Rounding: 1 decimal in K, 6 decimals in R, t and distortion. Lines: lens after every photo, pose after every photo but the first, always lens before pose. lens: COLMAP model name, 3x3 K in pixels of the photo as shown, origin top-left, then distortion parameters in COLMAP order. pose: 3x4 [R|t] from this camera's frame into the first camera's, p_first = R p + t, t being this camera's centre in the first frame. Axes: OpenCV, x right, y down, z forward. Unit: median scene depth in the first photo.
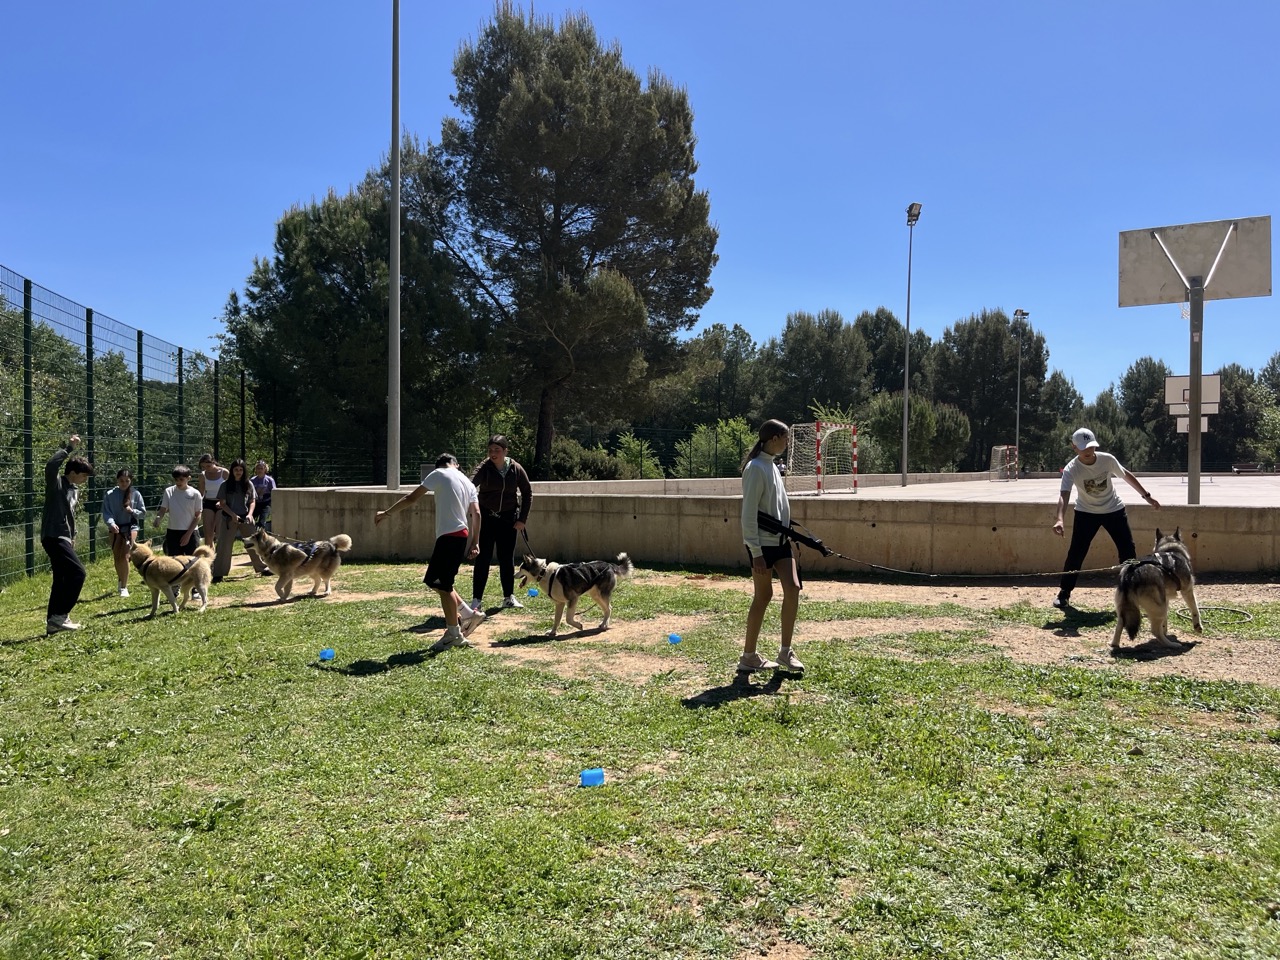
lens RADIAL K [[970.2, 0, 639.7], [0, 970.2, 481.6], [0, 0, 1]] dist [0.000176, 0.000022]
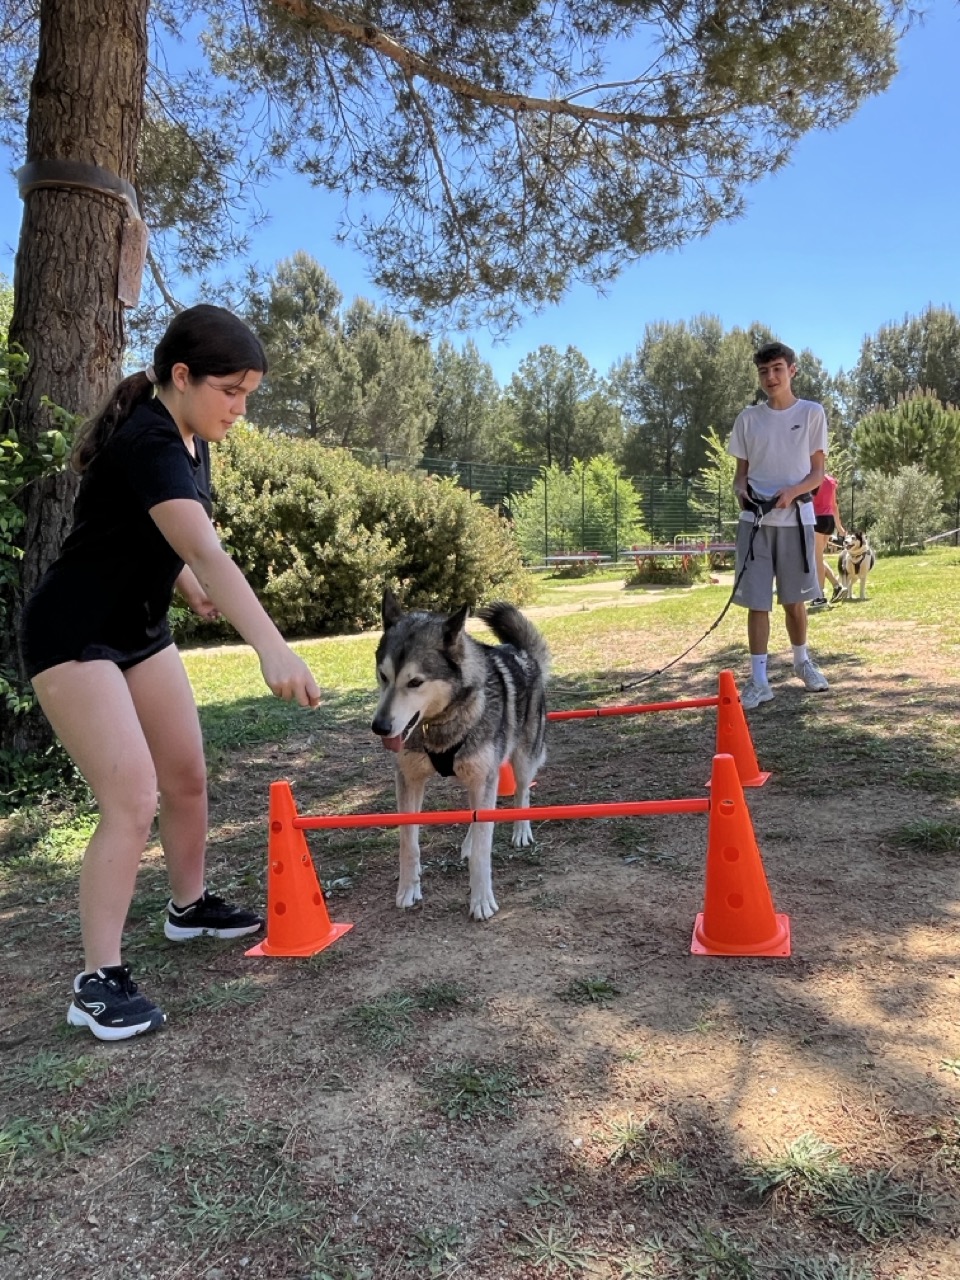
lens RADIAL K [[857.9, 0, 480.1], [0, 857.9, 639.9], [0, 0, 1]] dist [-0.000659, -0.000138]
pose [[0.998080, -0.021655, 0.058038, -0.016970], [0.015686, 0.994723, 0.101393, -0.000648], [-0.059927, -0.100288, 0.993152, 0.324008]]
